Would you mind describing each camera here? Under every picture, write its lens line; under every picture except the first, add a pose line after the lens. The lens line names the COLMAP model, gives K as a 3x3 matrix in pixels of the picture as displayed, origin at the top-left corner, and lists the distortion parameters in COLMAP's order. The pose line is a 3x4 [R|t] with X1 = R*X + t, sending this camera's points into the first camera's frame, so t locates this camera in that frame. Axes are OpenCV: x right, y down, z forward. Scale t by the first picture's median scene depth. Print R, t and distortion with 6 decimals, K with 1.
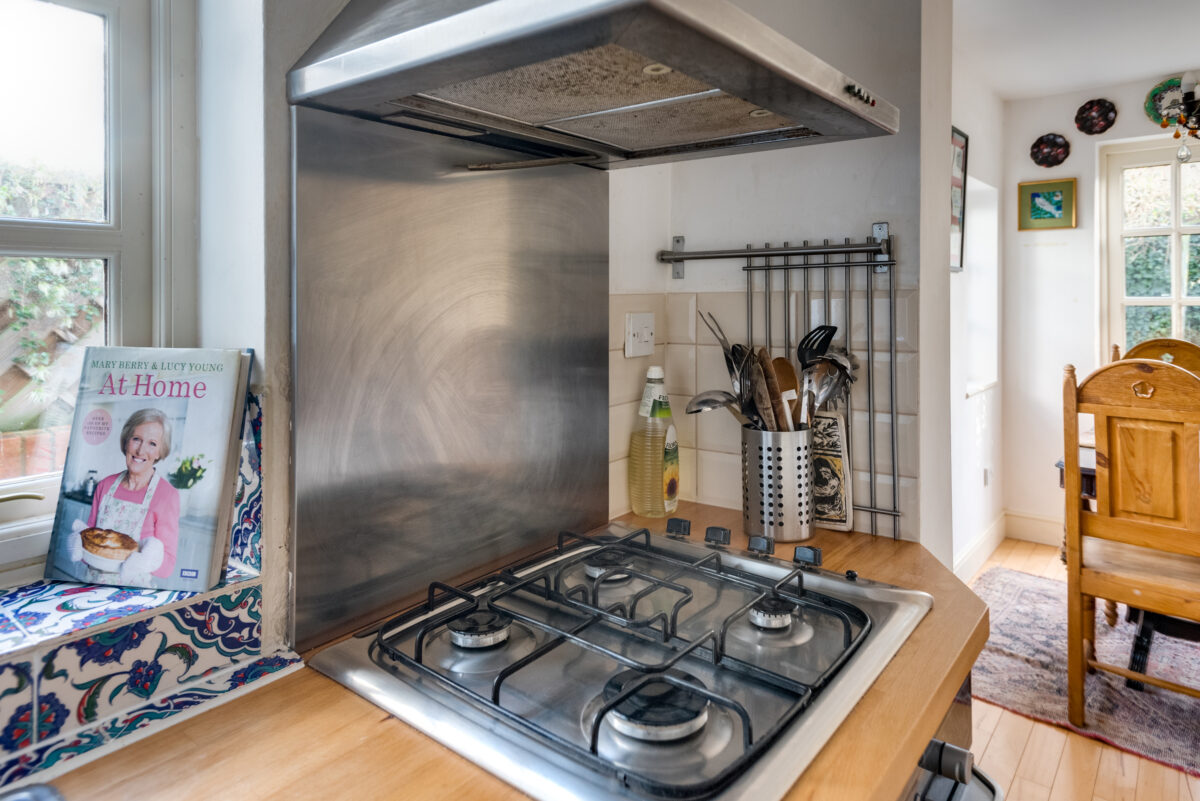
lens RADIAL K [[730.0, 0, 591.2], [0, 730.0, 299.4], [0, 0, 1]] dist [0.026058, -0.002258]
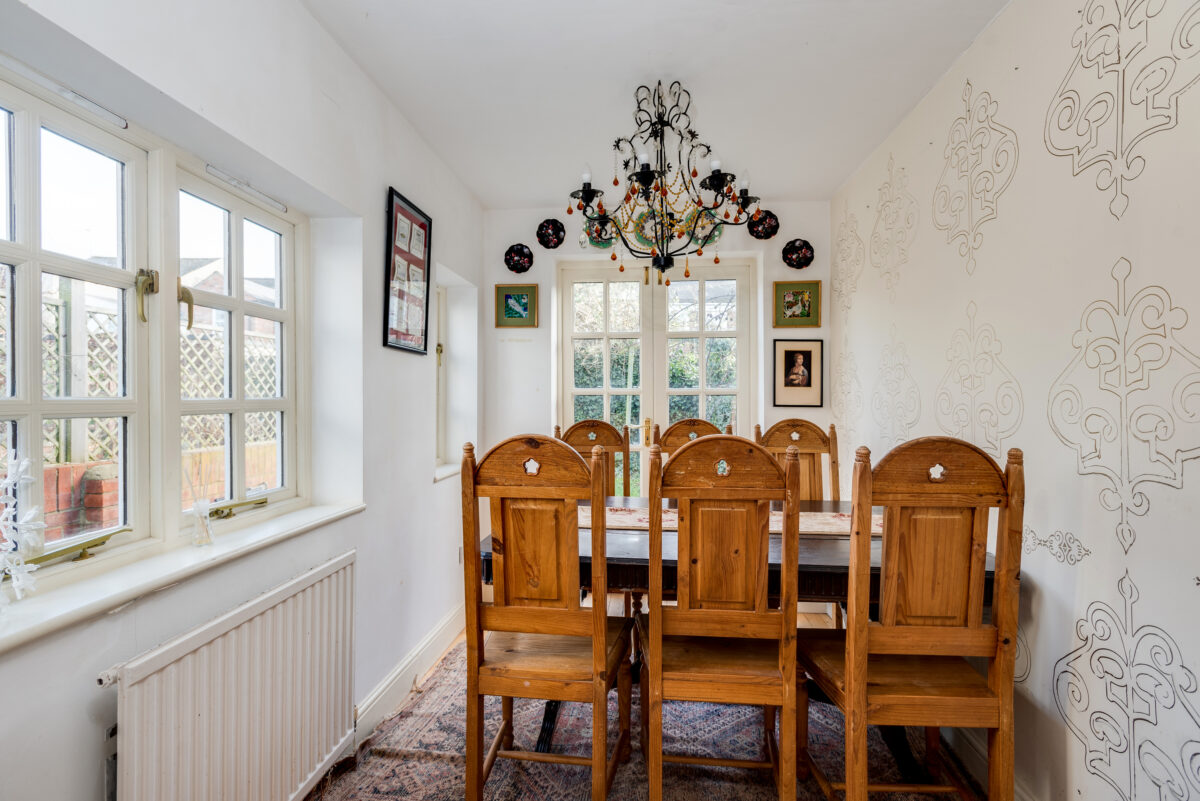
lens RADIAL K [[567.8, 0, 600.0], [0, 567.8, 400.5], [0, 0, 1]] dist [0.003499, 0.000079]
pose [[0.826481, 0.006462, 0.562927, 0.418326], [-0.002662, 0.999968, -0.007571, 0.044609], [-0.562958, 0.004758, 0.826472, 0.365232]]
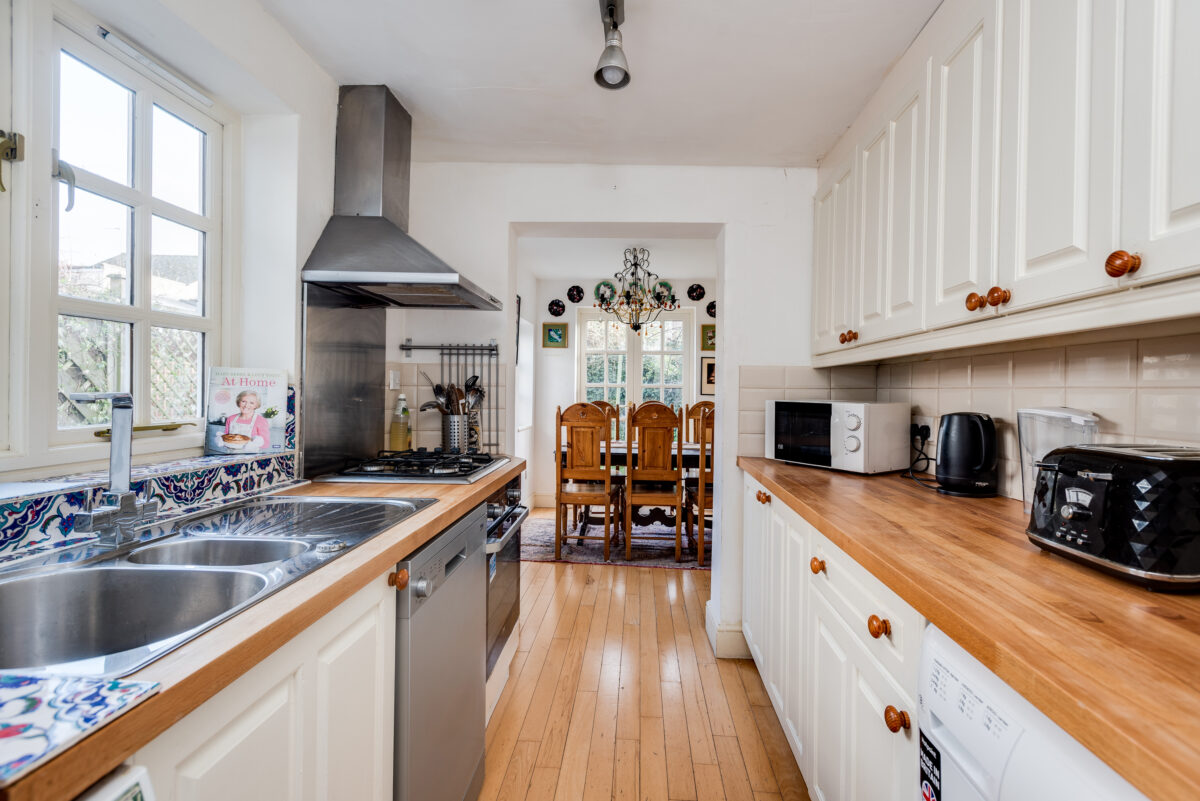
lens RADIAL K [[567.8, 0, 600.0], [0, 567.8, 400.5], [0, 0, 1]] dist [0.003499, 0.000079]
pose [[0.814217, 0.007157, 0.580516, -0.303052], [-0.014269, 0.999869, 0.007687, 0.060367], [-0.580385, -0.014542, 0.814212, -0.567788]]
